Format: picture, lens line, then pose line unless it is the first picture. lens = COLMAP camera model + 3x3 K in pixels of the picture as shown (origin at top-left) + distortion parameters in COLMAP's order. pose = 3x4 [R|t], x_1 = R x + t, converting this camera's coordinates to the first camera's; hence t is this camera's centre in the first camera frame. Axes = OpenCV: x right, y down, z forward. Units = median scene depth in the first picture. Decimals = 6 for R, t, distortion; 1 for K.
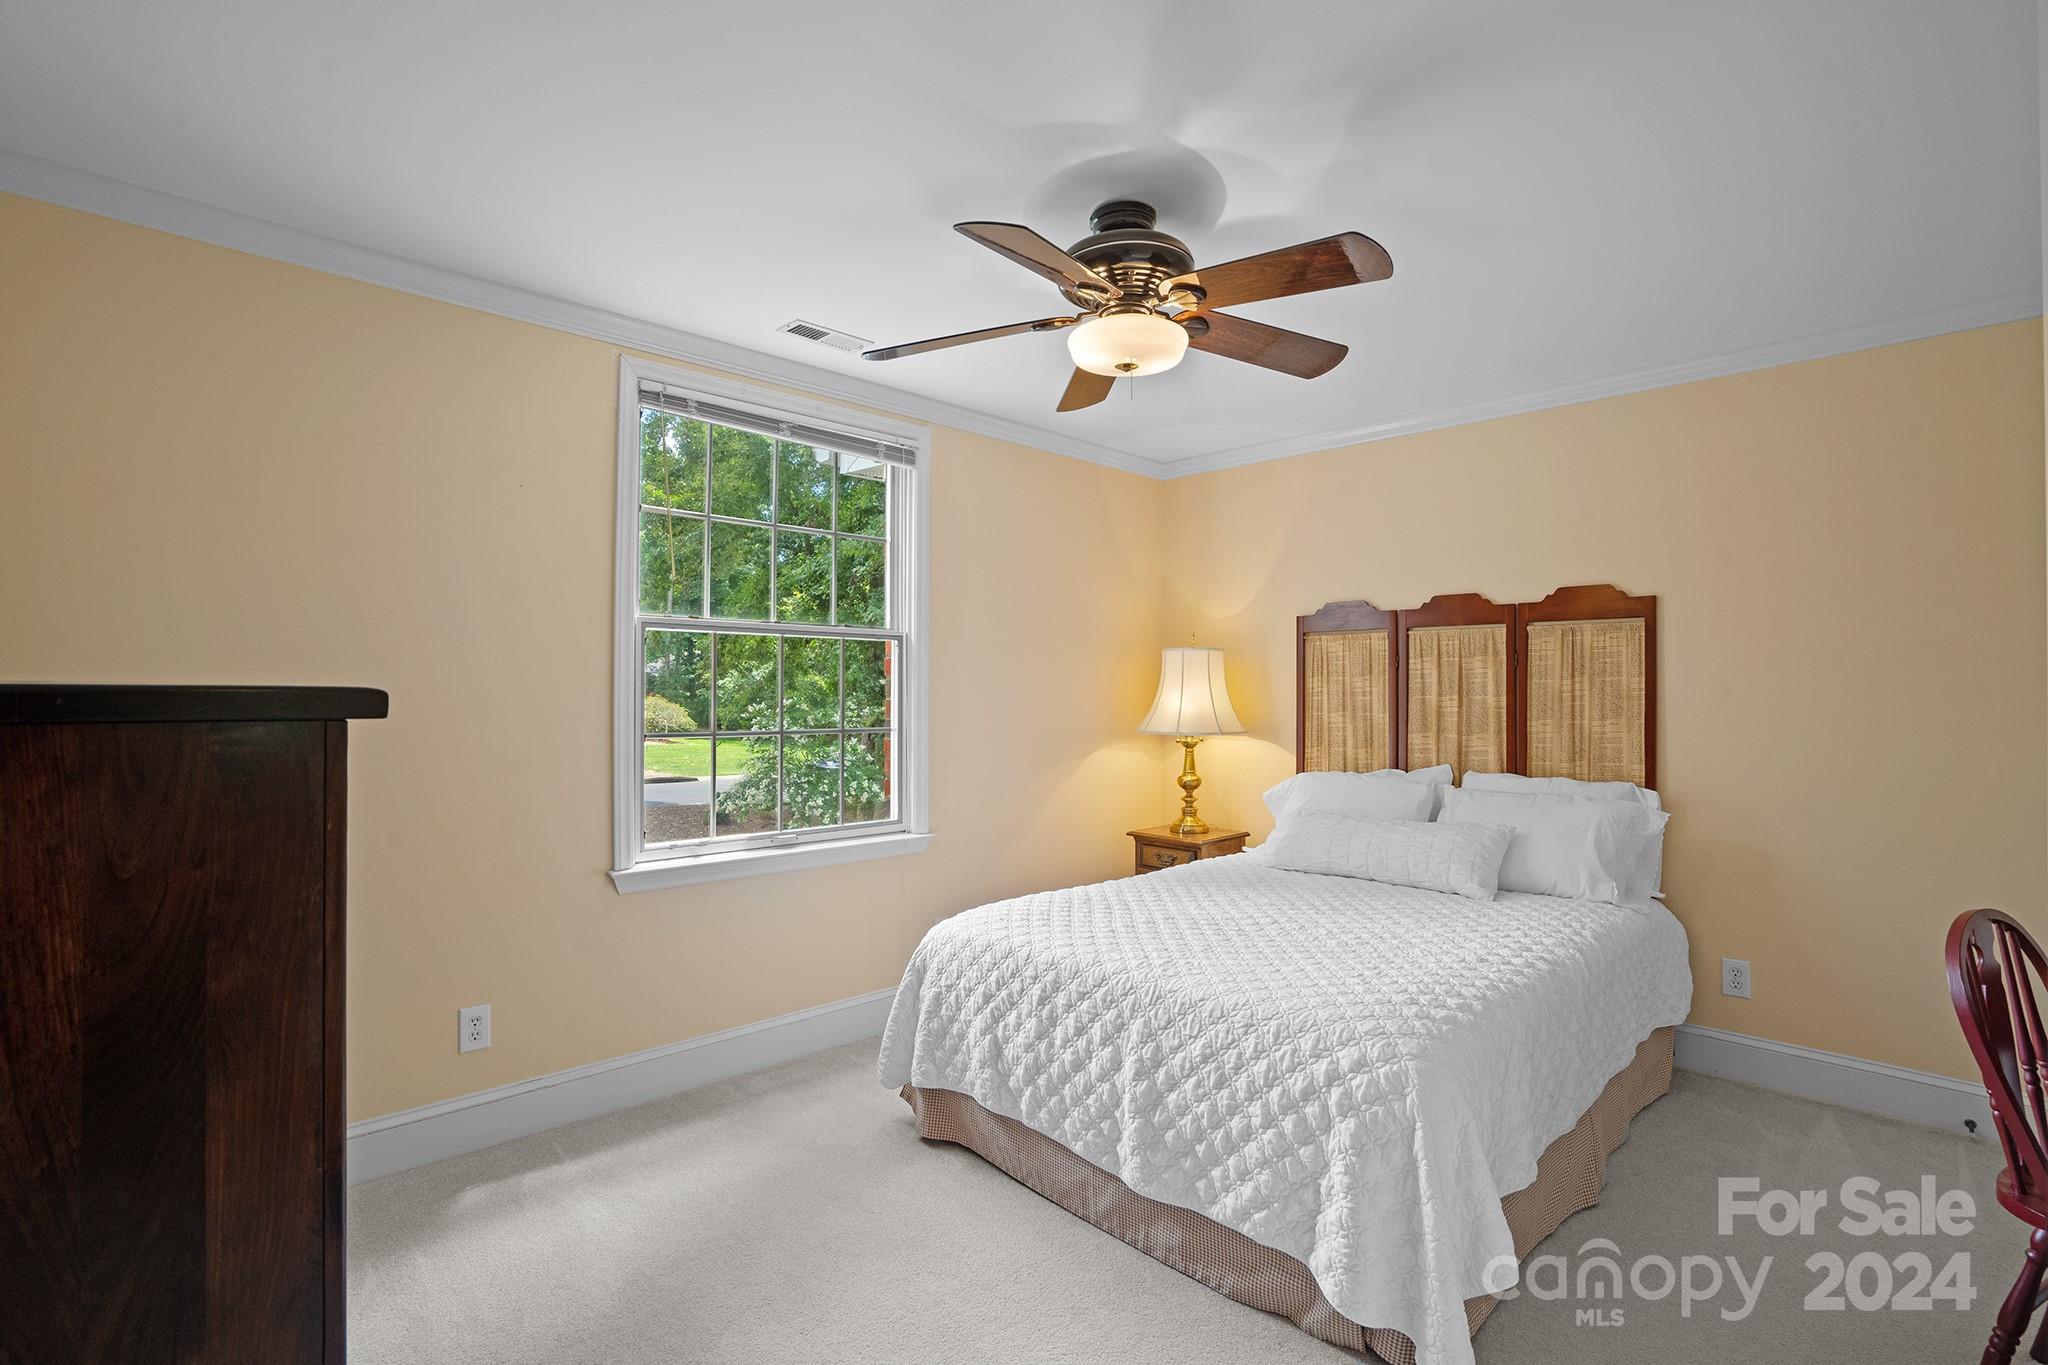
lens RADIAL K [[949.7, 0, 1078.2], [0, 949.7, 679.9], [0, 0, 1]] dist [-0.039176, 0.008127]
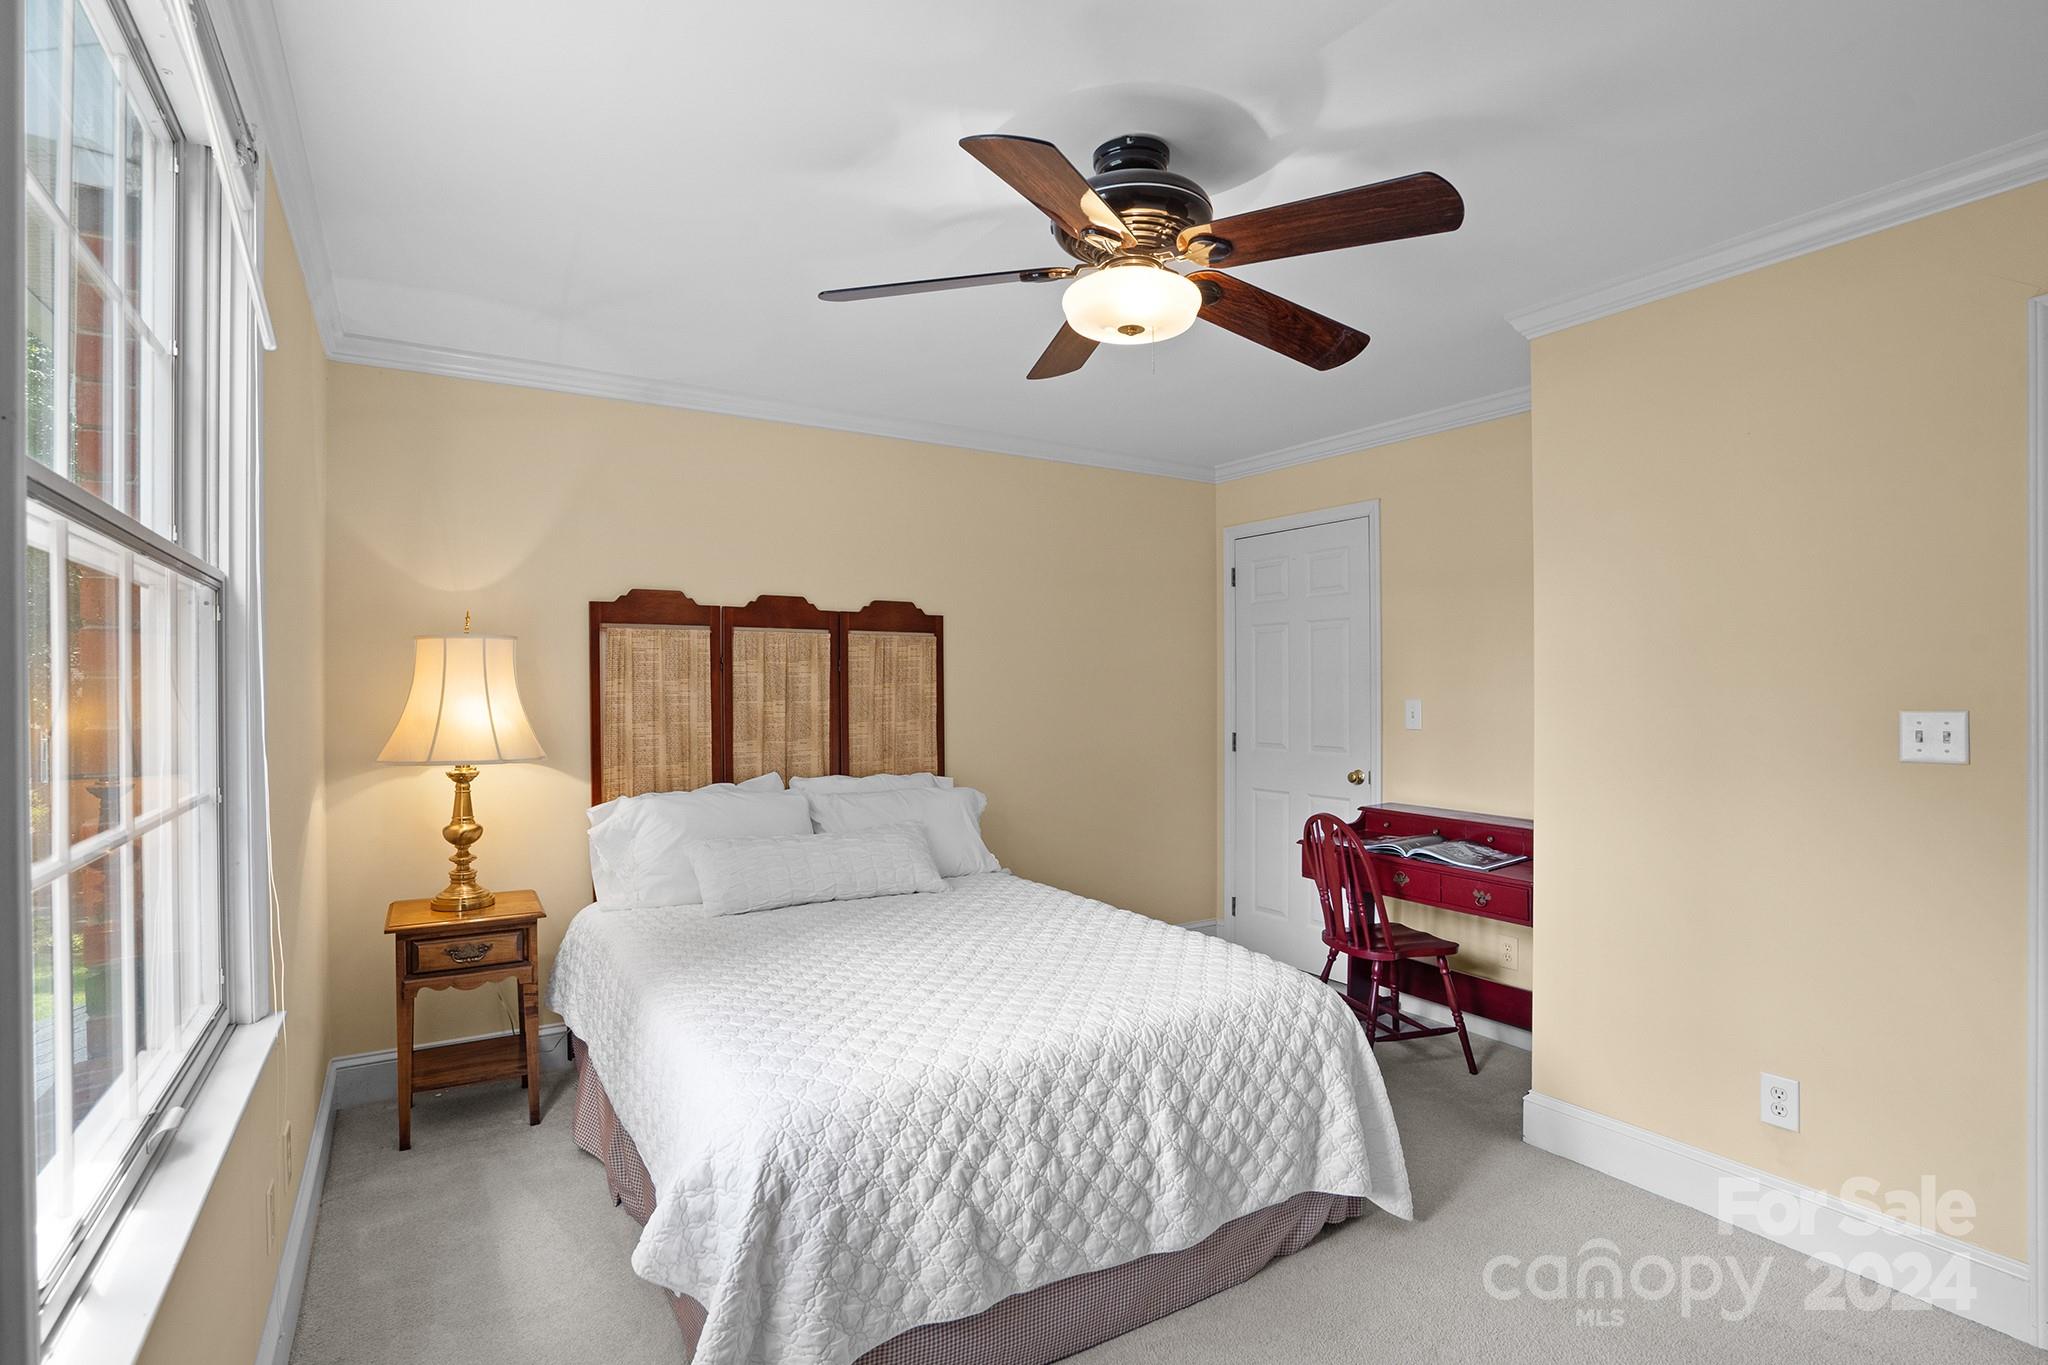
lens RADIAL K [[949.7, 0, 1022.3], [0, 949.7, 691.1], [0, 0, 1]] dist [-0.039176, 0.008127]
pose [[0.261840, -0.002764, 0.965107, -0.501955], [-0.011867, 0.999911, 0.006083, -0.001965], [-0.965038, -0.013046, 0.261783, 0.536379]]
